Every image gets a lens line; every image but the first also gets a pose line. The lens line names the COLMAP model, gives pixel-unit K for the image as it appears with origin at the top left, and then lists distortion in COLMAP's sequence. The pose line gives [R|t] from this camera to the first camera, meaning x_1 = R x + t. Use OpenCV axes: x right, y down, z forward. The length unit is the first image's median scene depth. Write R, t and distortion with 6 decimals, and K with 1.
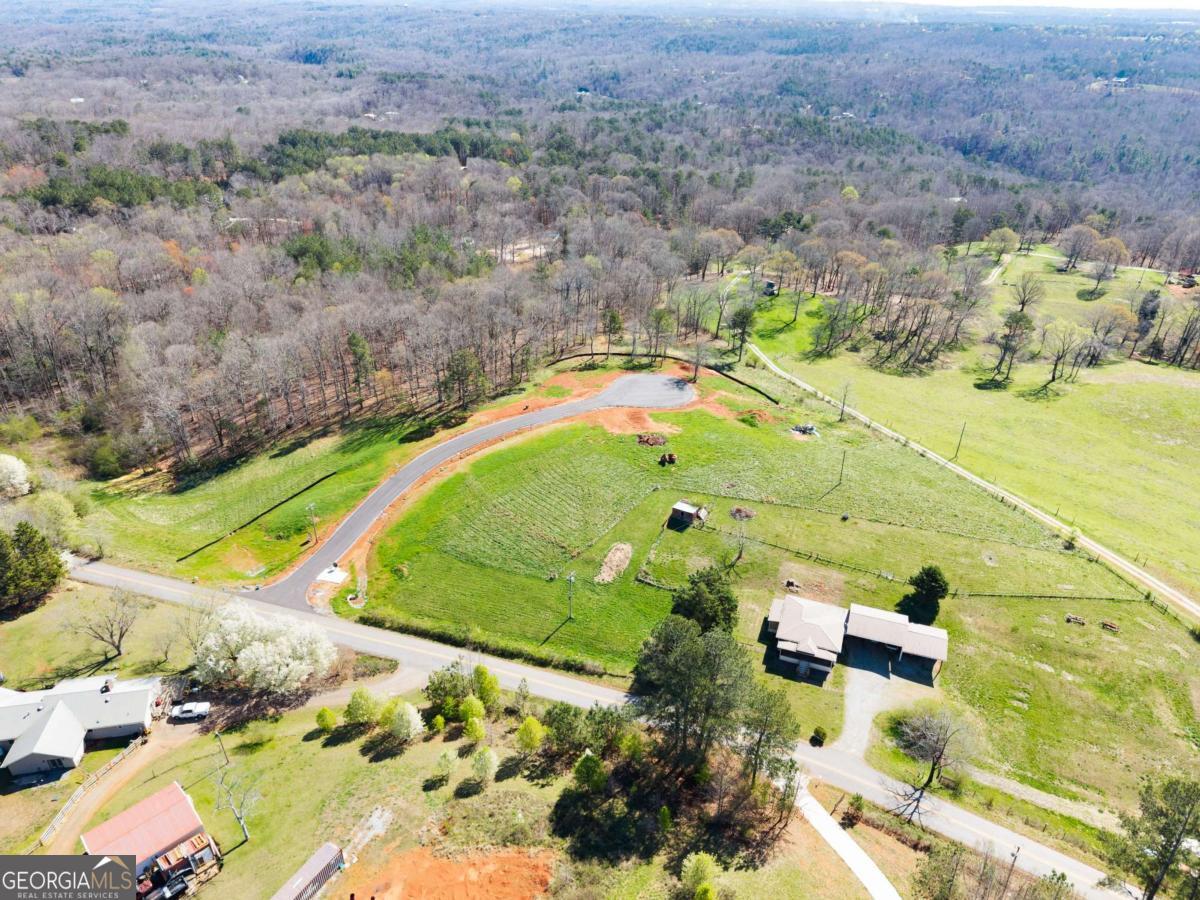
lens RADIAL K [[835.9, 0, 600.0], [0, 835.9, 450.0], [0, 0, 1]] dist [0.005310, -0.004676]
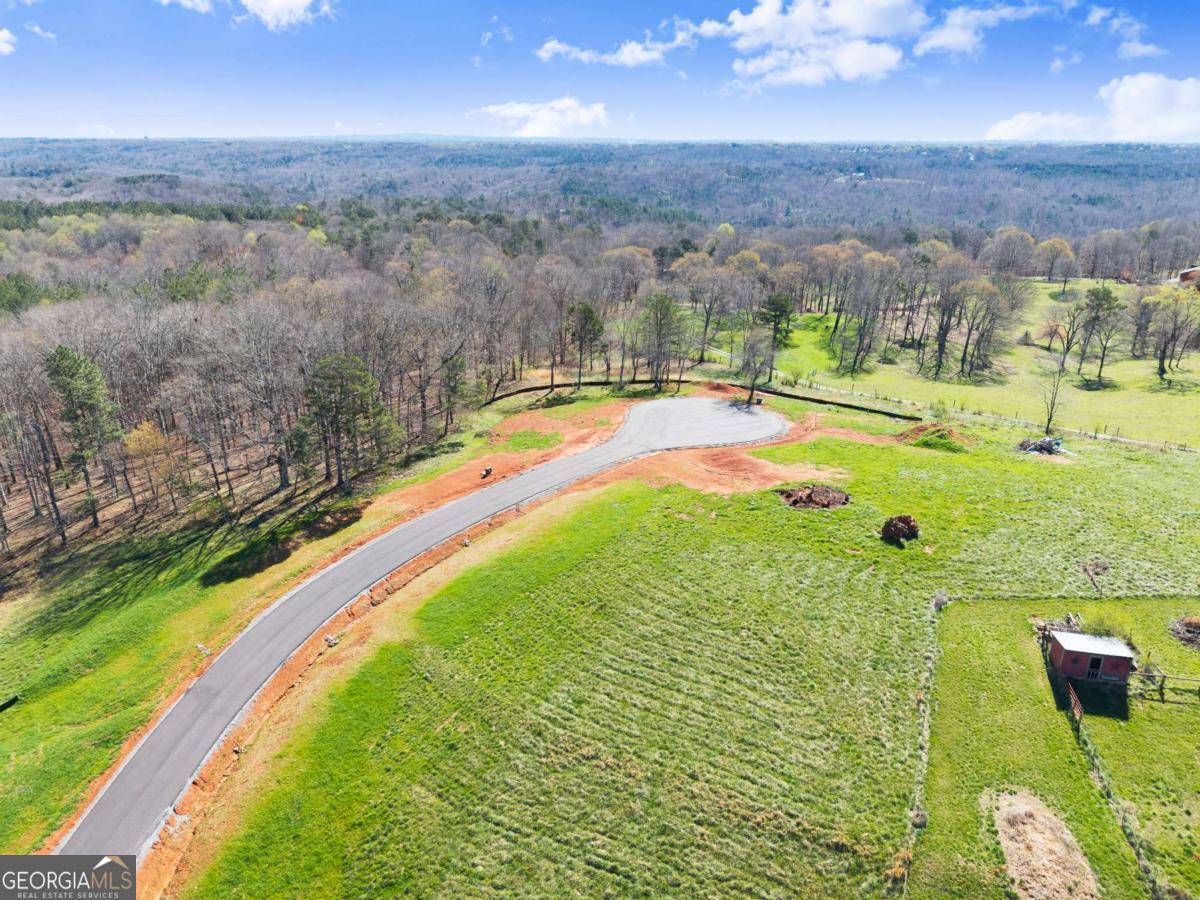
lens RADIAL K [[805.8, 0, 593.6], [0, 805.8, 446.9], [0, 0, 1]] dist [-0.002226, 0.004006]
pose [[0.960878, -0.104019, 0.256699, -0.142206], [0.140241, 0.981931, -0.127056, 0.000723], [-0.238844, 0.158085, 0.958104, 0.540535]]
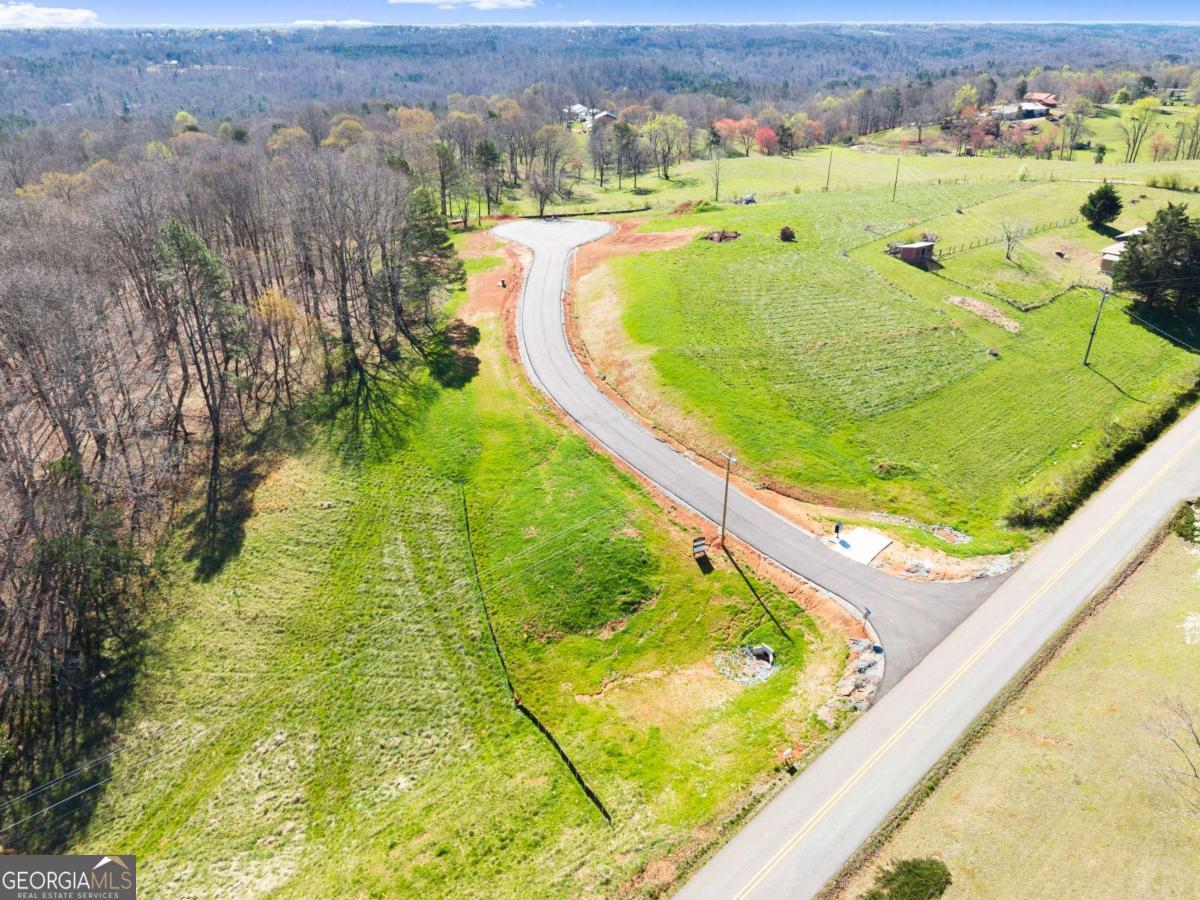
lens RADIAL K [[841.3, 0, 599.6], [0, 841.3, 421.2], [0, 0, 1]] dist [0.073392, -0.097700]
pose [[0.465951, -0.384121, 0.797083, -0.547042], [0.441859, 0.881497, 0.166504, -0.033895], [-0.766584, 0.274615, 0.580462, 0.627100]]
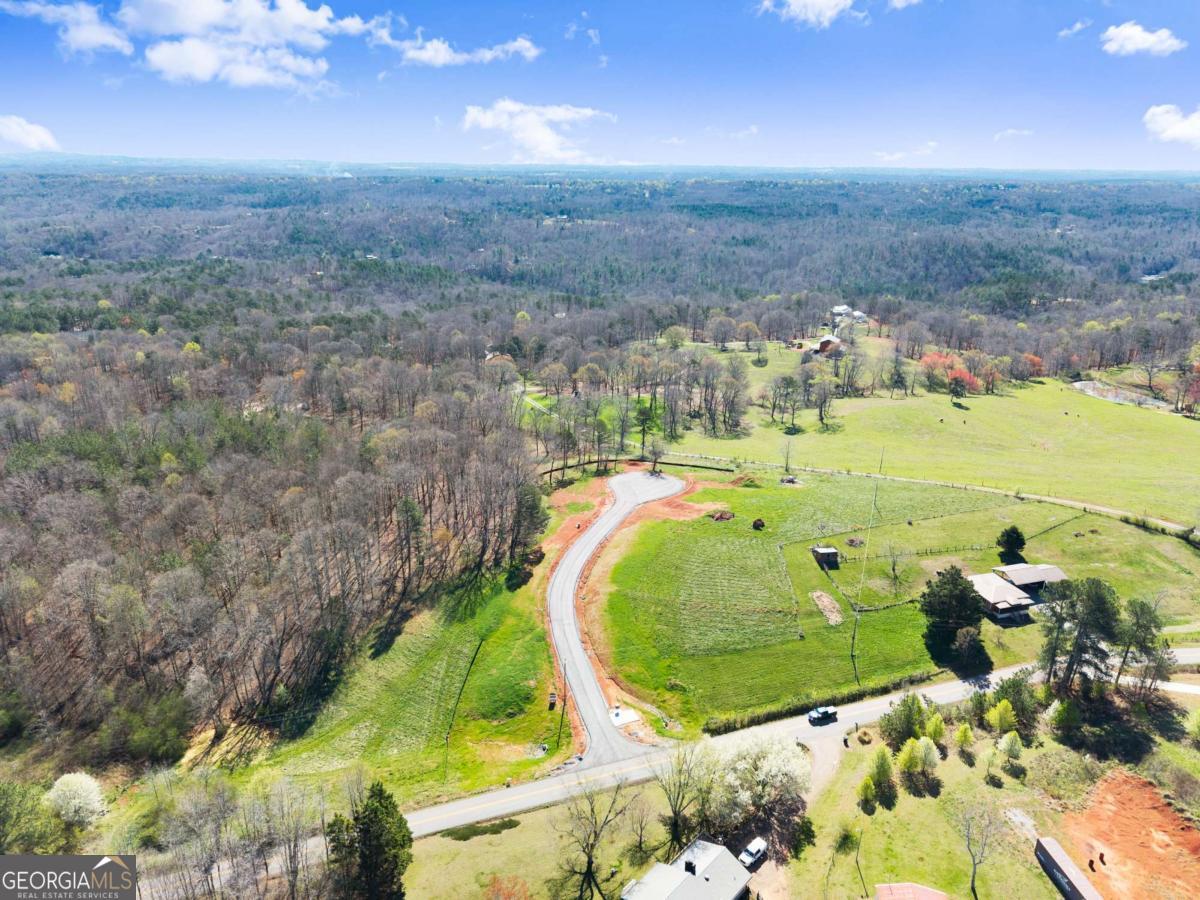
lens RADIAL K [[841.3, 0, 599.6], [0, 841.3, 421.2], [0, 0, 1]] dist [0.073392, -0.097700]
pose [[0.787846, -0.186702, 0.586890, -0.645337], [0.295185, 0.950827, -0.093780, -0.067962], [-0.540522, 0.247125, 0.804217, 0.112183]]
